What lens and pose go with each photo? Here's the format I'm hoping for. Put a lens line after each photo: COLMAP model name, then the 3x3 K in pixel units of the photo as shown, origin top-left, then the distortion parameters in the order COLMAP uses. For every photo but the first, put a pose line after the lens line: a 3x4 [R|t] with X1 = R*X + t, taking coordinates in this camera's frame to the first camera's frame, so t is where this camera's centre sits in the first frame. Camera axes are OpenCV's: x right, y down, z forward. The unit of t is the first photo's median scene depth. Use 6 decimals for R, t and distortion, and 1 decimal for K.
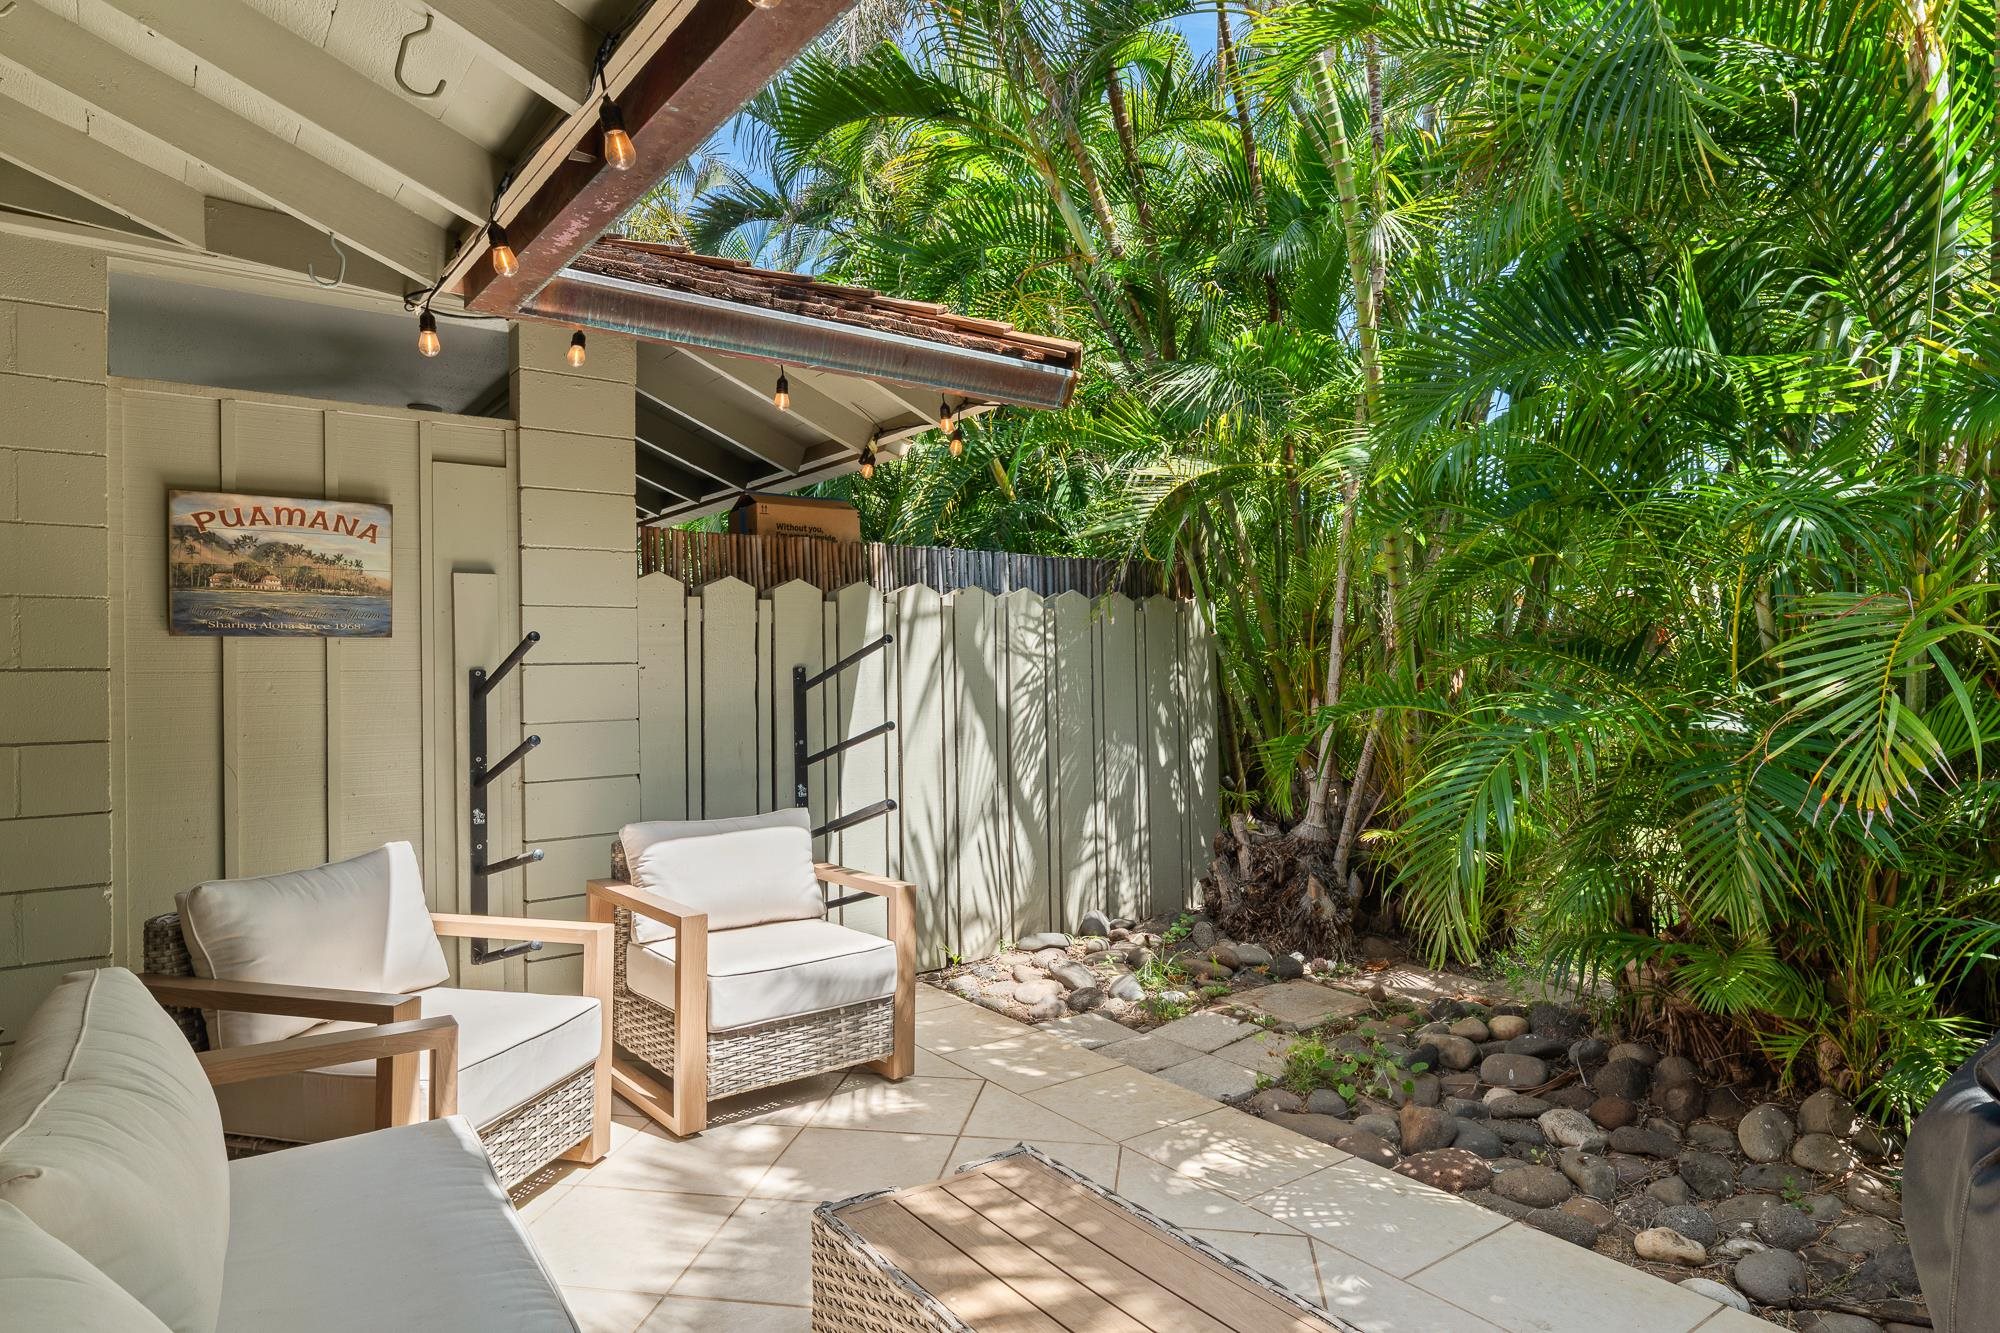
lens RADIAL K [[1165.7, 0, 1000.0], [0, 1165.7, 666.5], [0, 0, 1]] dist [0.003500, 0.000565]
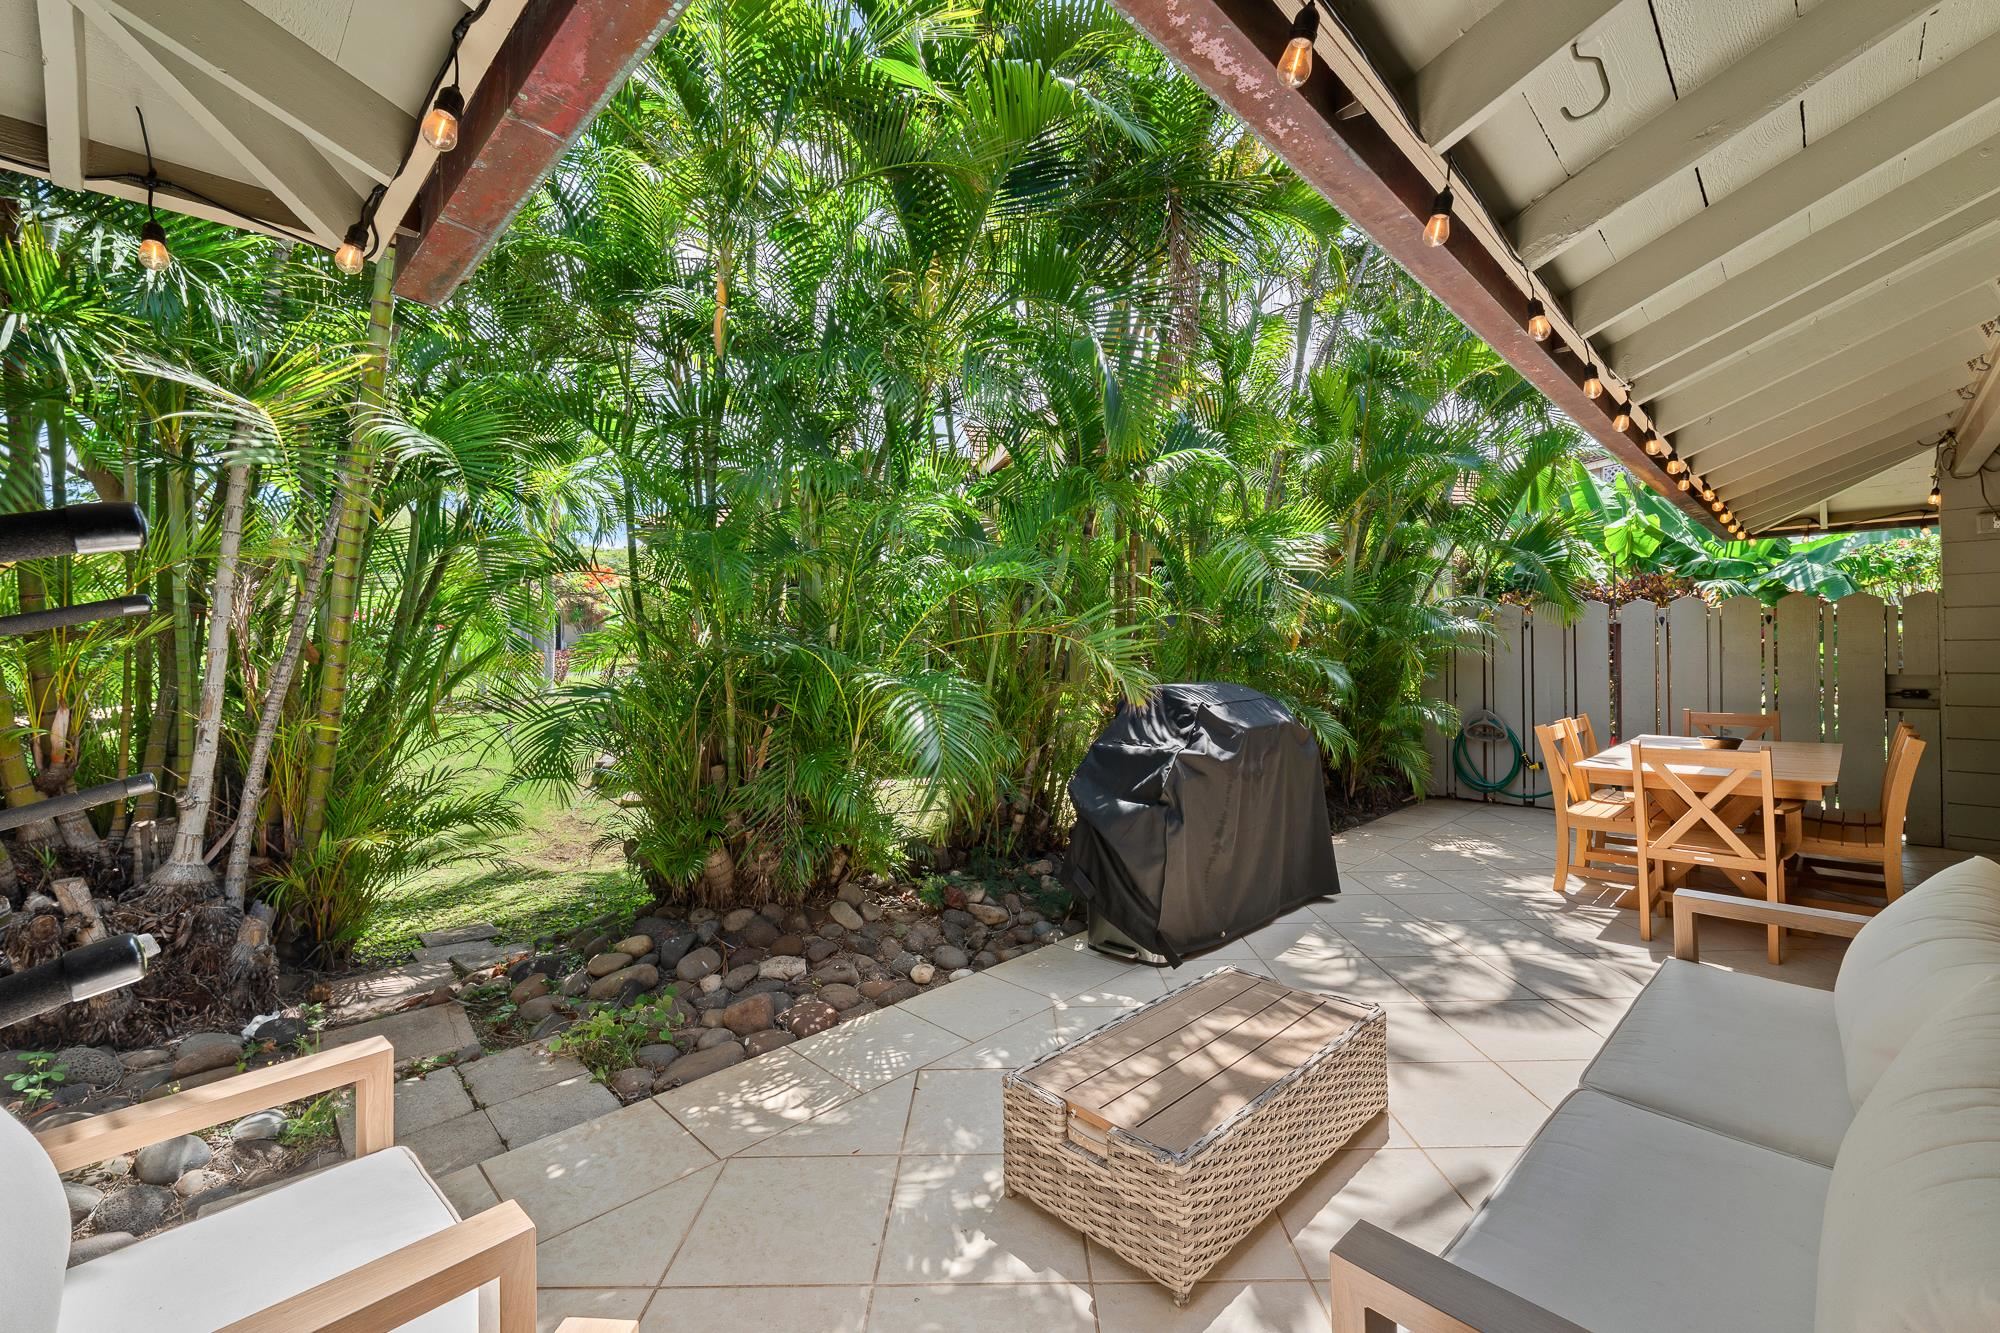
lens RADIAL K [[816.2, 0, 1000.0], [0, 816.2, 666.5], [0, 0, 1]] dist [-0.000126, -0.000022]
pose [[-0.171352, 0.009973, 0.985159, -0.427284], [0.003249, 0.999949, -0.009558, 0.007977], [-0.985205, 0.001563, -0.171376, 0.627207]]
